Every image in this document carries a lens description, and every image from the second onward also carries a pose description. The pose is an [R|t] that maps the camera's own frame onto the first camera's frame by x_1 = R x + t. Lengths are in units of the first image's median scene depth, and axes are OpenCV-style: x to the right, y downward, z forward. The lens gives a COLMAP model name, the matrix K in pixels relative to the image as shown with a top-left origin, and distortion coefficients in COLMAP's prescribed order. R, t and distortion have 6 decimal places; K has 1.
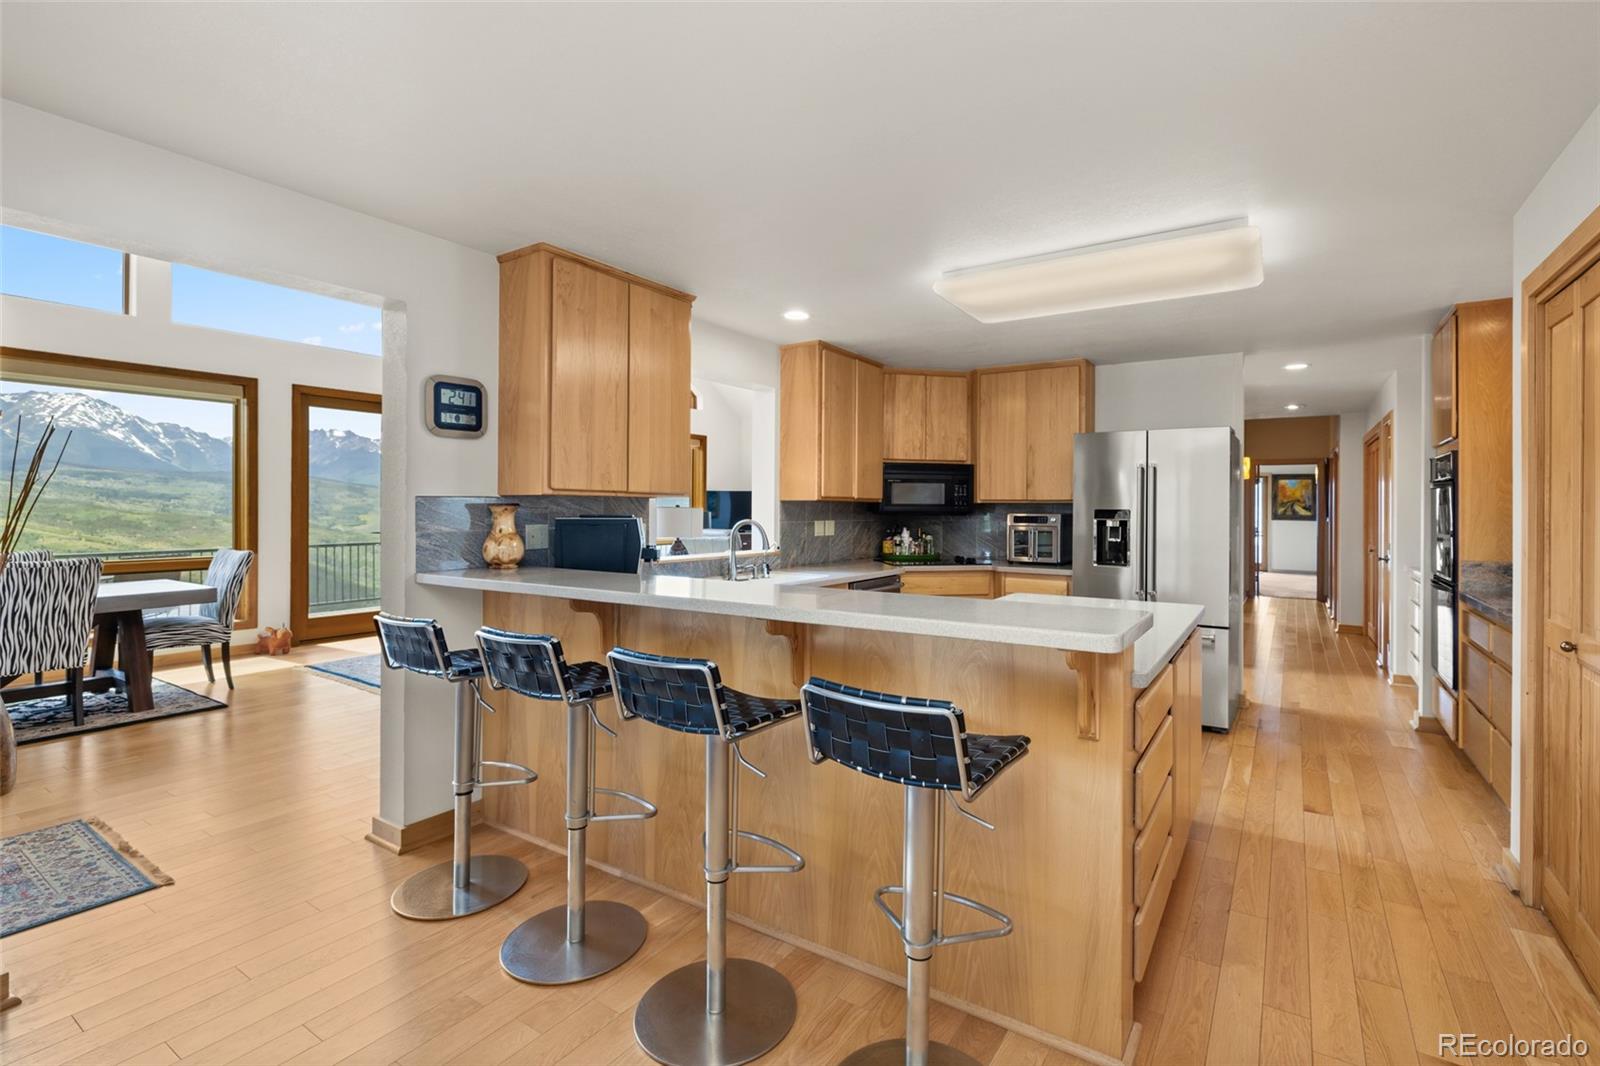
lens RADIAL K [[727.1, 0, 846.9], [0, 727.1, 509.0], [0, 0, 1]] dist [-0.001066, -0.000559]
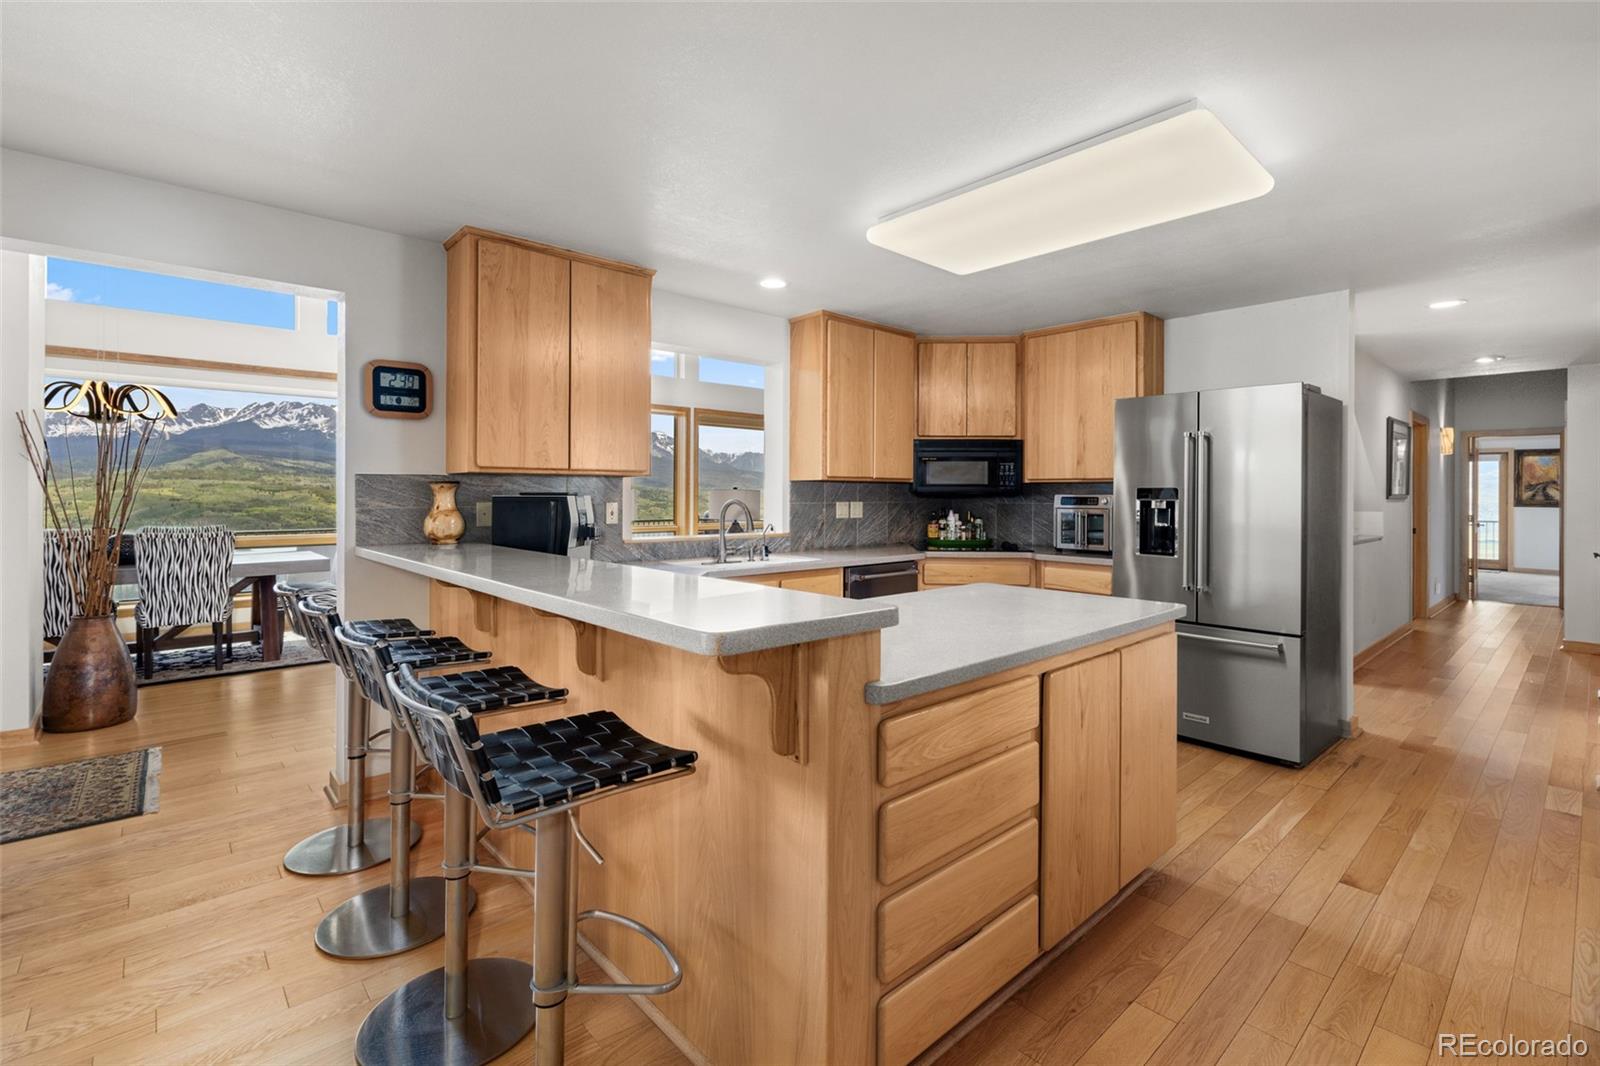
lens RADIAL K [[725.9, 0, 831.1], [0, 725.9, 498.0], [0, 0, 1]] dist [-0.000333, -0.000242]
pose [[0.965605, -0.000070, -0.260014, 0.219369], [0.000942, 0.999994, 0.003229, 0.008906], [0.260012, -0.003363, 0.965600, 0.093662]]
